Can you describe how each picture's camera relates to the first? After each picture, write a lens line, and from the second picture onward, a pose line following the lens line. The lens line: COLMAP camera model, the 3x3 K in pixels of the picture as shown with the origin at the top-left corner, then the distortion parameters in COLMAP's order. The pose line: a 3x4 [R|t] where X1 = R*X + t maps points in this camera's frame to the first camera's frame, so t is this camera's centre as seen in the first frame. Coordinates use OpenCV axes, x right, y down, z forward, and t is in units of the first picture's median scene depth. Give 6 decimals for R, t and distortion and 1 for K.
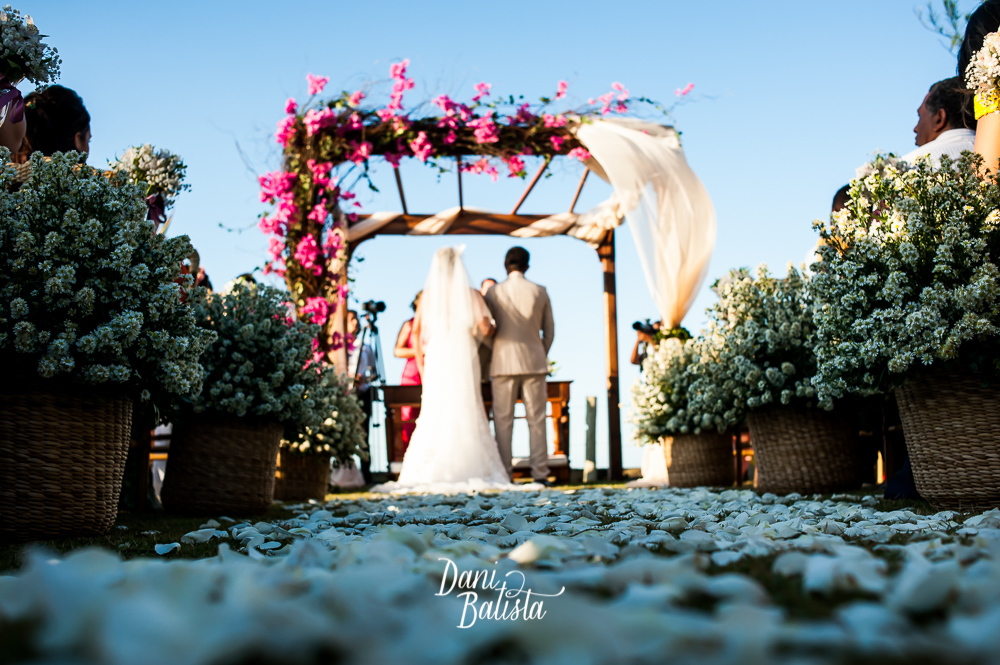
lens RADIAL K [[1065.5, 0, 494.8], [0, 1065.5, 358.7], [0, 0, 1]] dist [-0.070028, 0.005449]
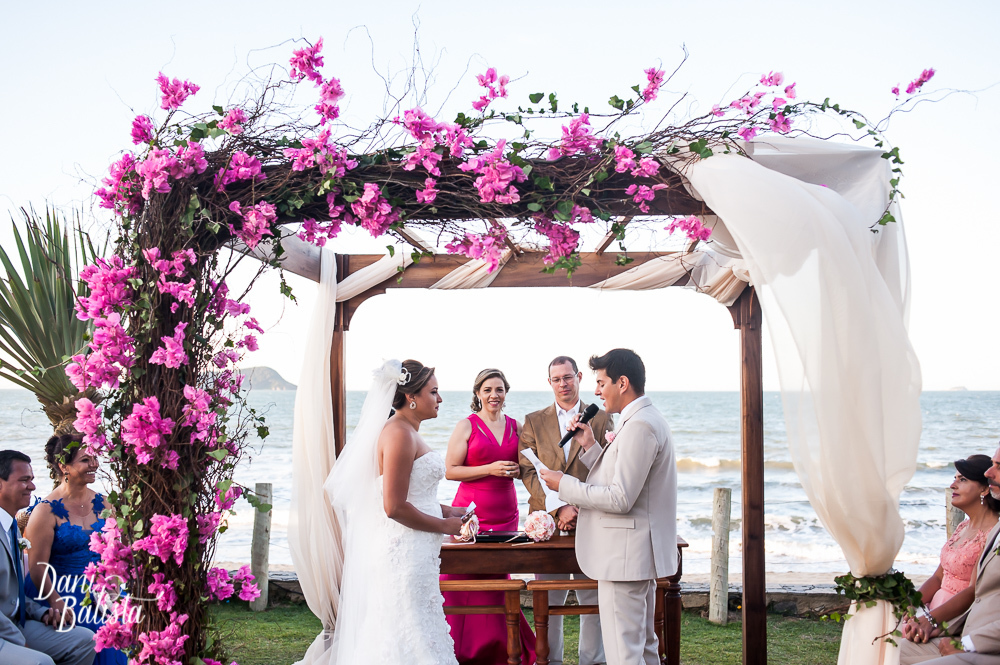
lens RADIAL K [[1065.5, 0, 494.8], [0, 1065.5, 358.7], [0, 0, 1]] dist [-0.070028, 0.005449]
pose [[0.991191, 0.003273, -0.132403, 0.056335], [0.005917, 0.997602, 0.068954, -0.164004], [0.132311, -0.069130, 0.988795, 0.503474]]
